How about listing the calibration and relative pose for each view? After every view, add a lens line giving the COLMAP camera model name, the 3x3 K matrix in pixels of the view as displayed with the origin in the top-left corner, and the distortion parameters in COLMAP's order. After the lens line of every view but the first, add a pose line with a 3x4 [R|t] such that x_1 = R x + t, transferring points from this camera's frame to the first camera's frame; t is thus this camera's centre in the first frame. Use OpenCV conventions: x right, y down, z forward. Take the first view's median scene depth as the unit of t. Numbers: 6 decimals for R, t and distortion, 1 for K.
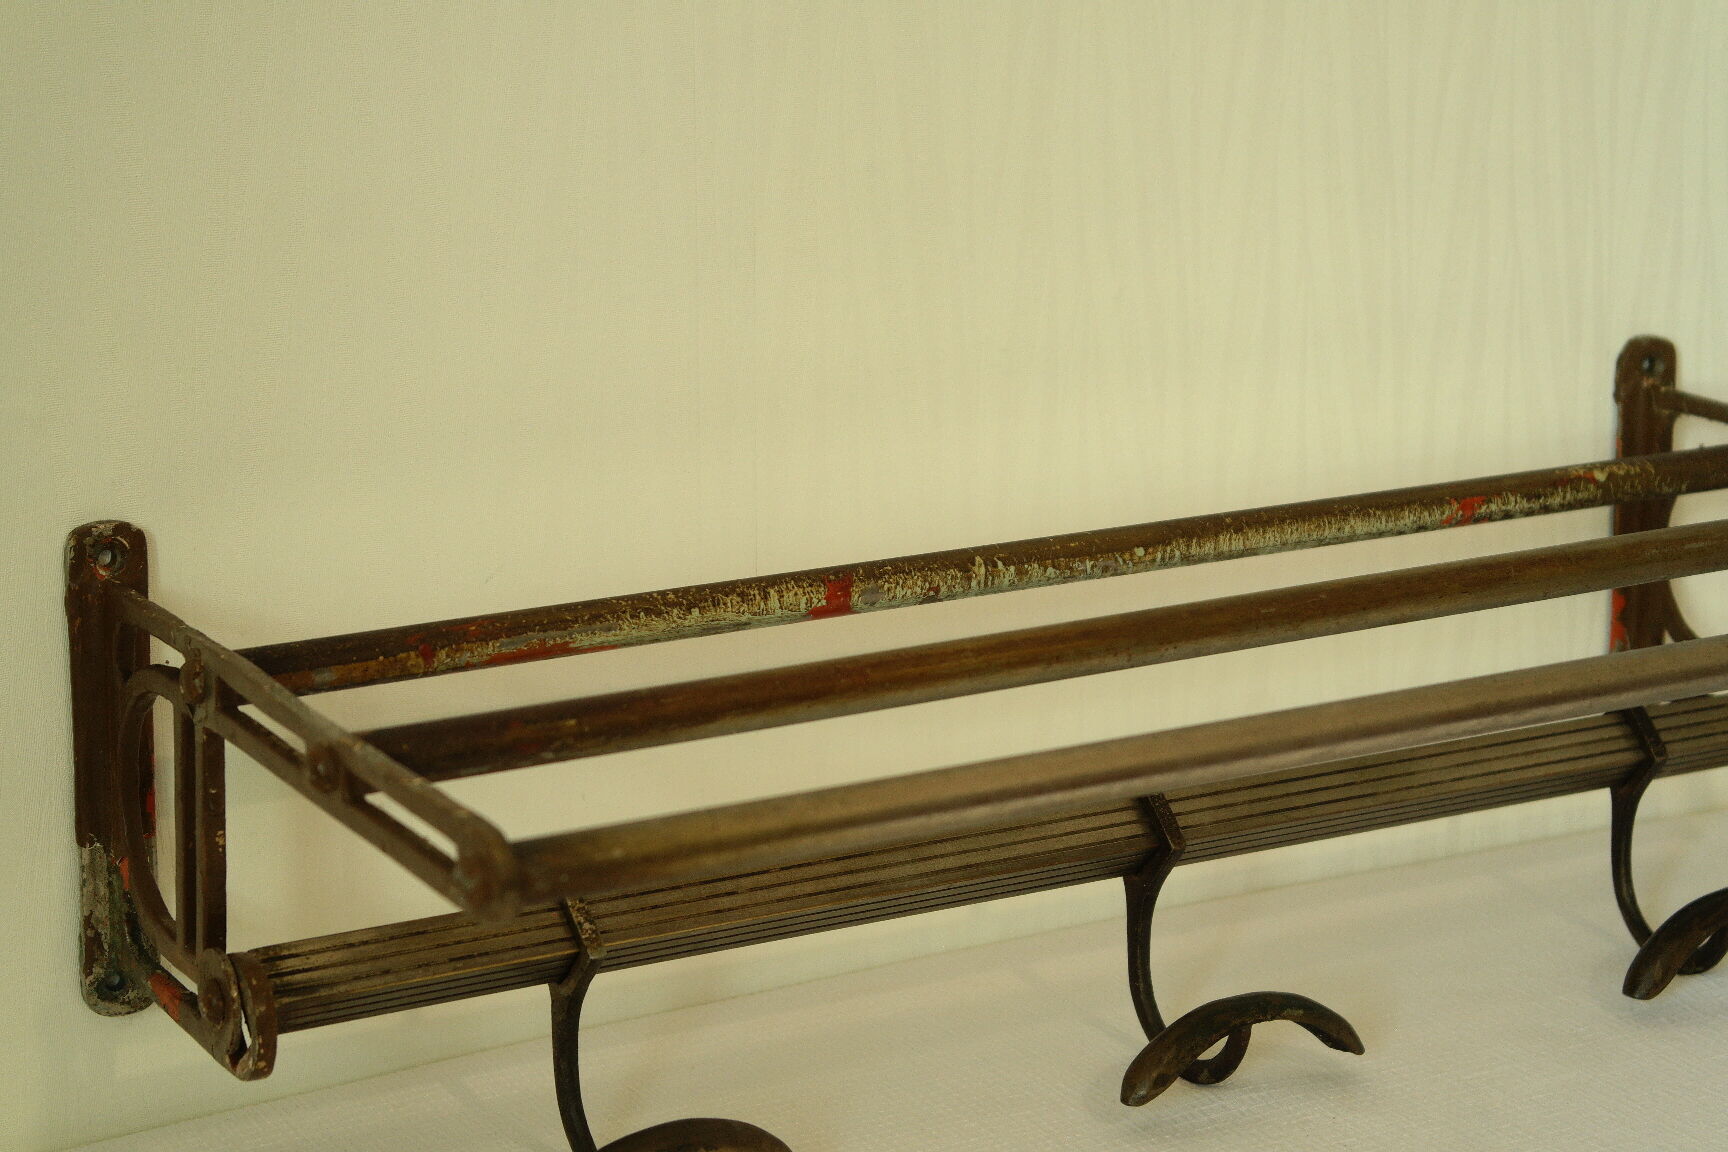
lens RADIAL K [[3382.8, 0, 936.3], [0, 3382.8, 559.4], [0, 0, 1]] dist [0.041828, 0.000000]
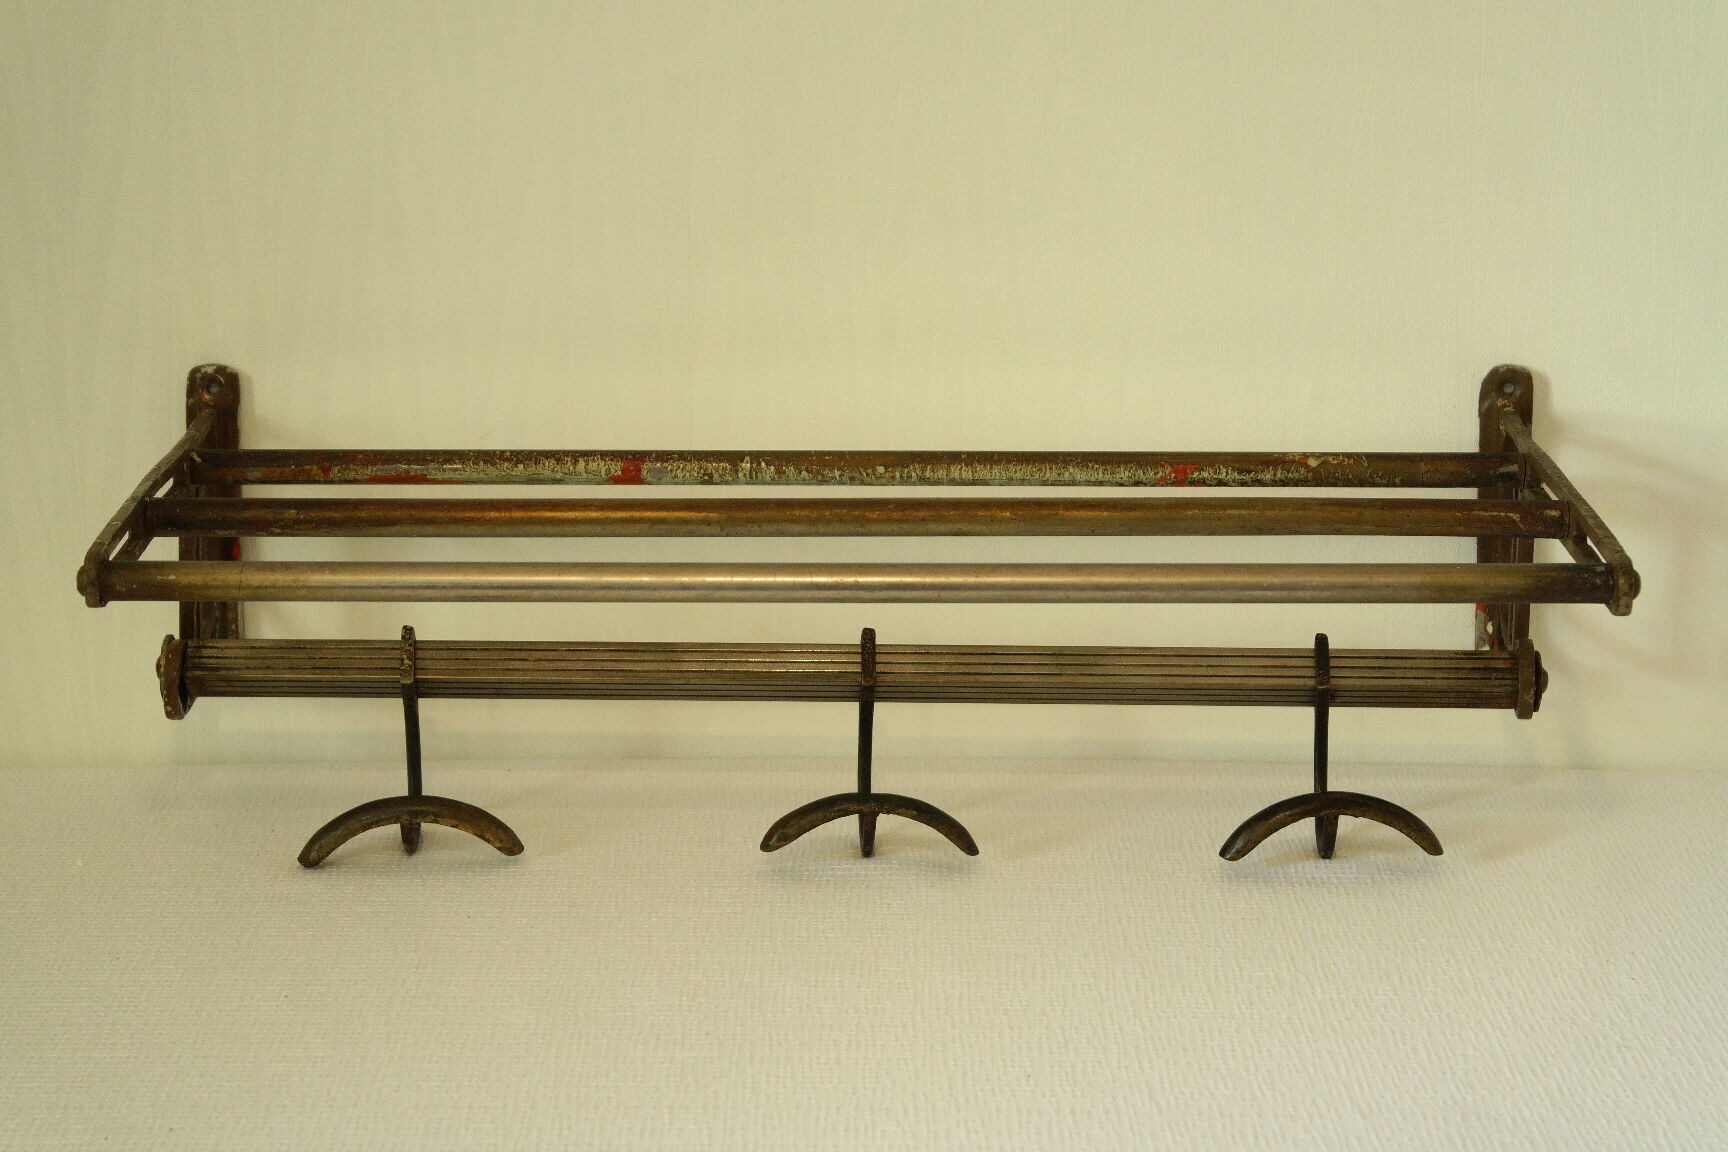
lens RADIAL K [[3382.8, 0, 960.2], [0, 3382.8, 533.2], [0, 0, 1]] dist [0.041828, 0.000000]
pose [[0.885506, 0.124100, -0.447749, 0.711774], [-0.122766, 0.991915, 0.032130, -0.024834], [0.448116, 0.026517, 0.893582, -0.216488]]
